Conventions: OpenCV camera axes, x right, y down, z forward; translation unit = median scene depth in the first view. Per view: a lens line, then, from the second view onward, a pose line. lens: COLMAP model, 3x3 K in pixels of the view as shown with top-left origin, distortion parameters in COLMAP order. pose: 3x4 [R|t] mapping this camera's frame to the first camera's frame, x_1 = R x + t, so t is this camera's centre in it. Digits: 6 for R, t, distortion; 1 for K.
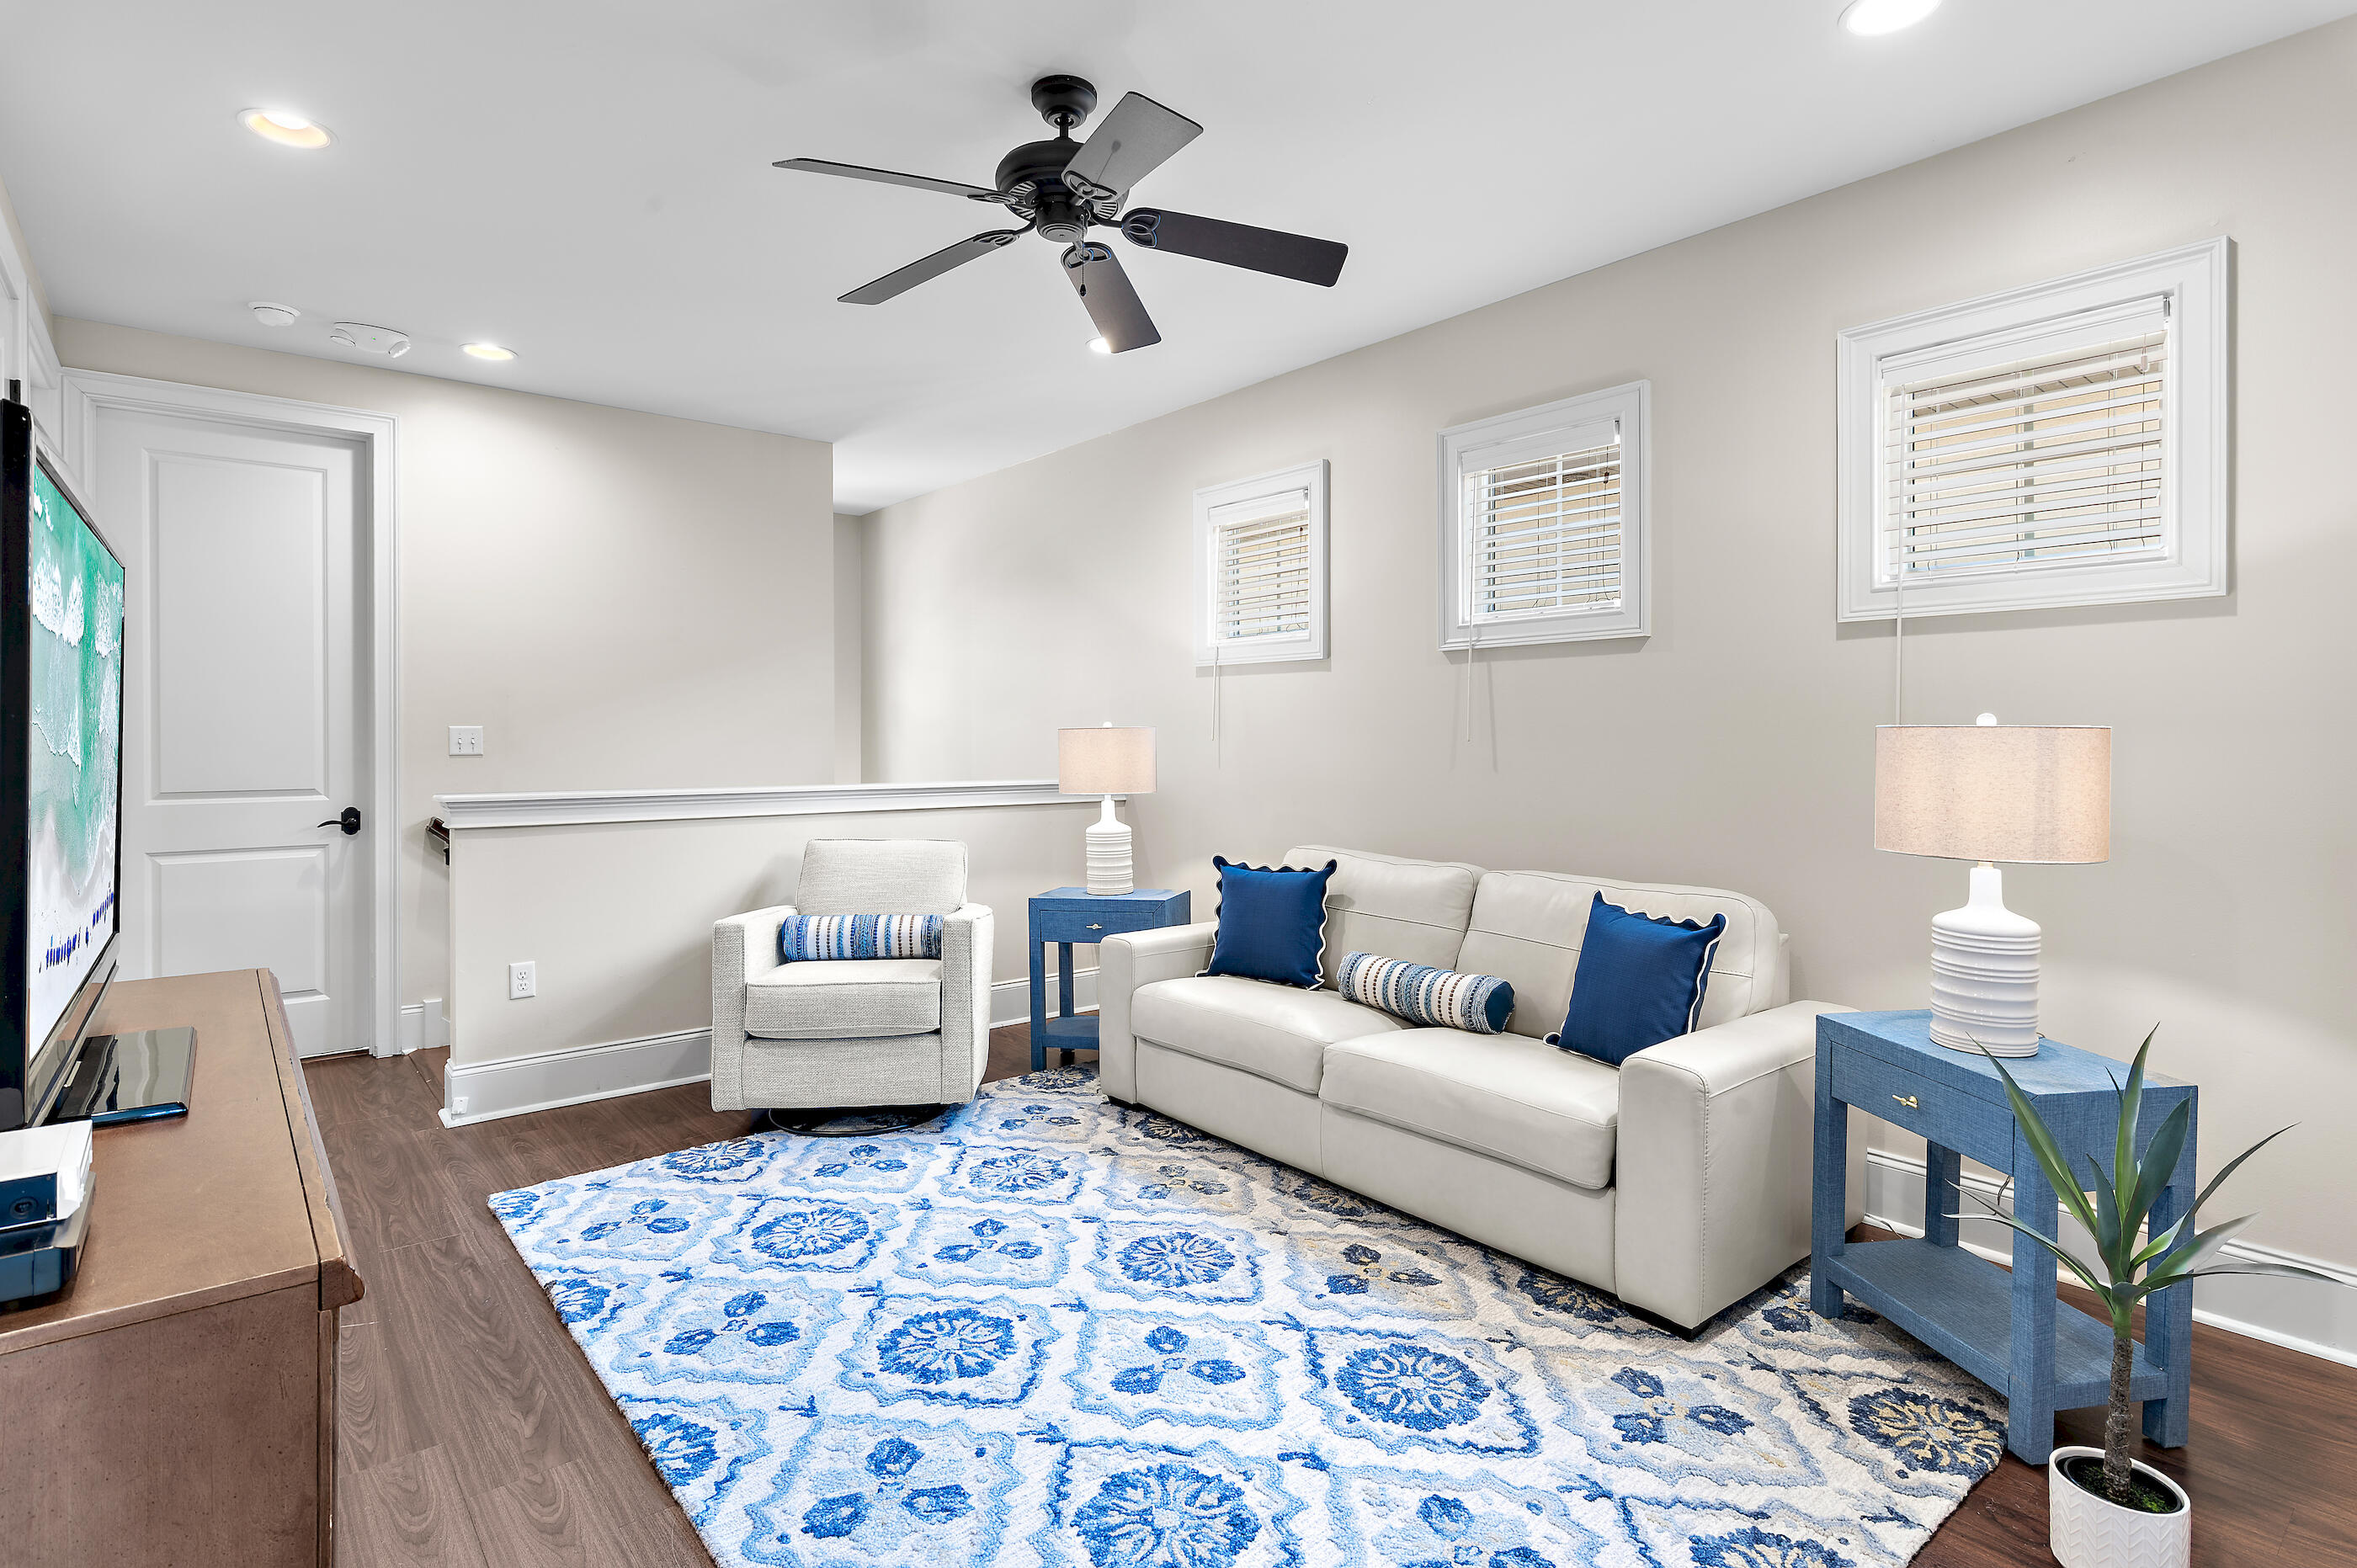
lens RADIAL K [[1159.5, 0, 1159.6], [0, 1159.5, 731.1], [0, 0, 1]] dist [-0.000867, 0.001702]
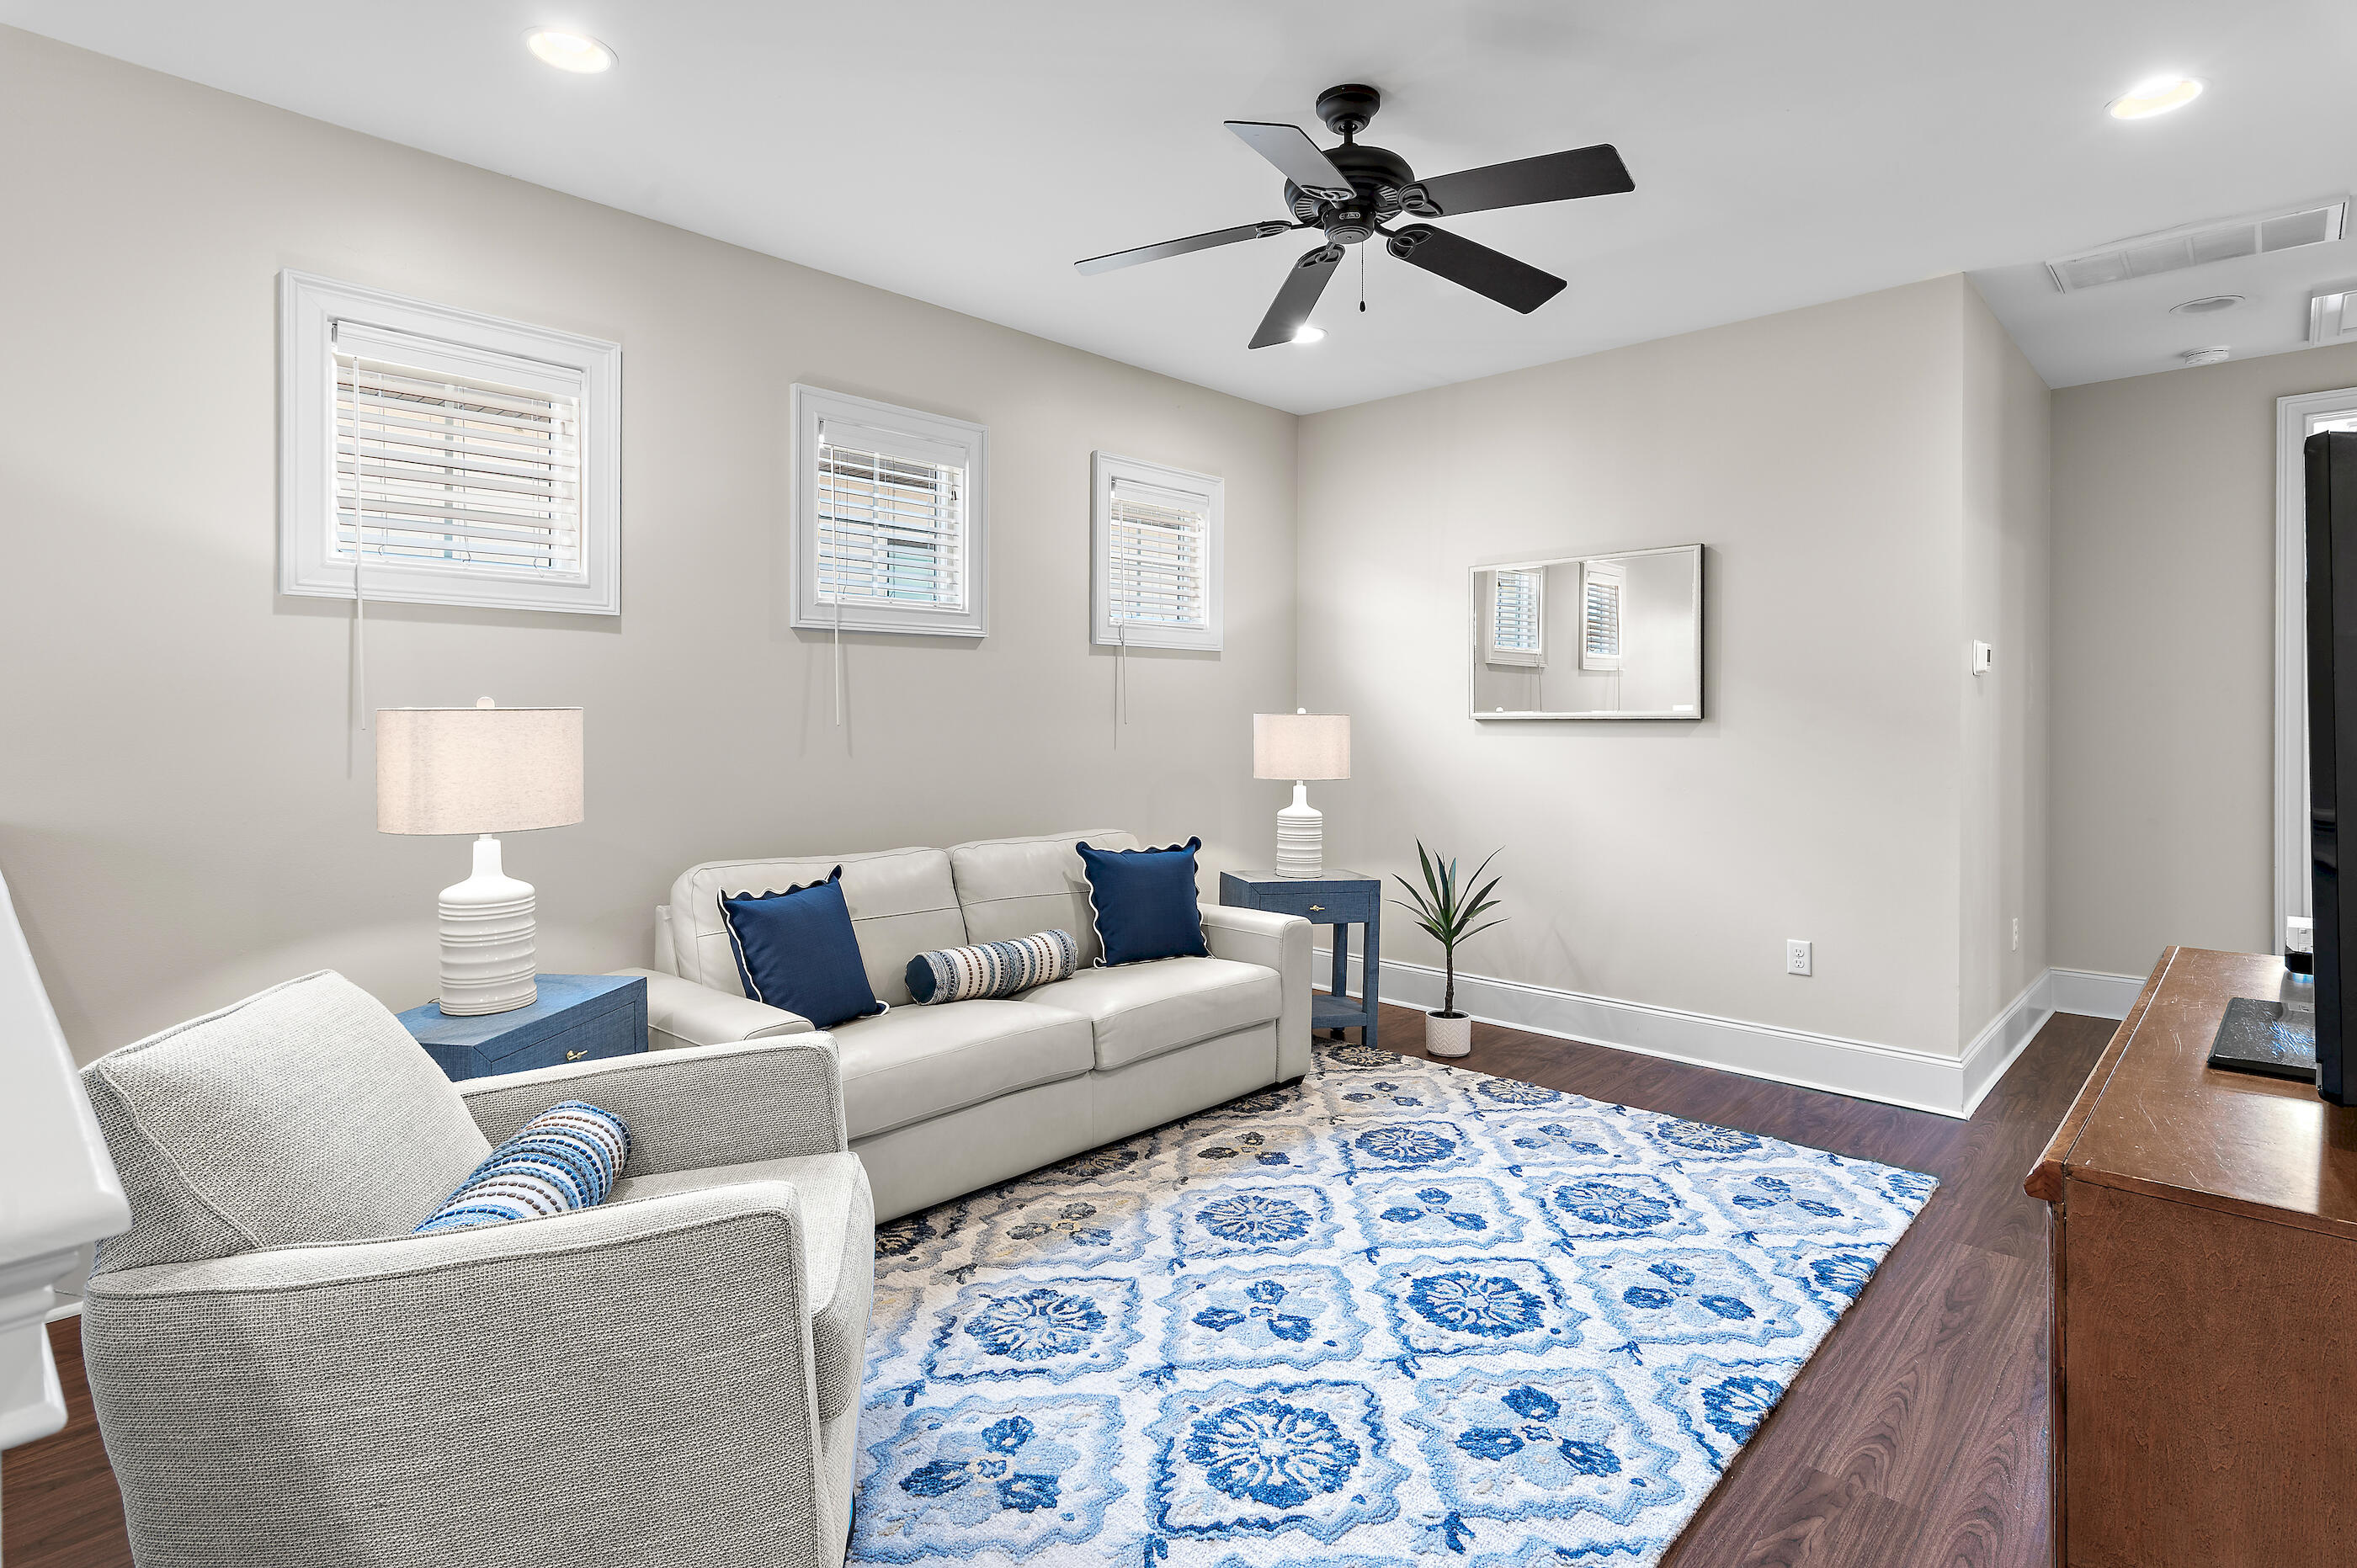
lens RADIAL K [[1159.5, 0, 1175.2], [0, 1159.5, 727.9], [0, 0, 1]] dist [-0.000867, 0.001702]
pose [[-0.114254, -0.011562, 0.993384, -1.036507], [-0.003799, 0.999930, 0.011201, -0.002365], [-0.993444, -0.002494, -0.114290, 1.213333]]
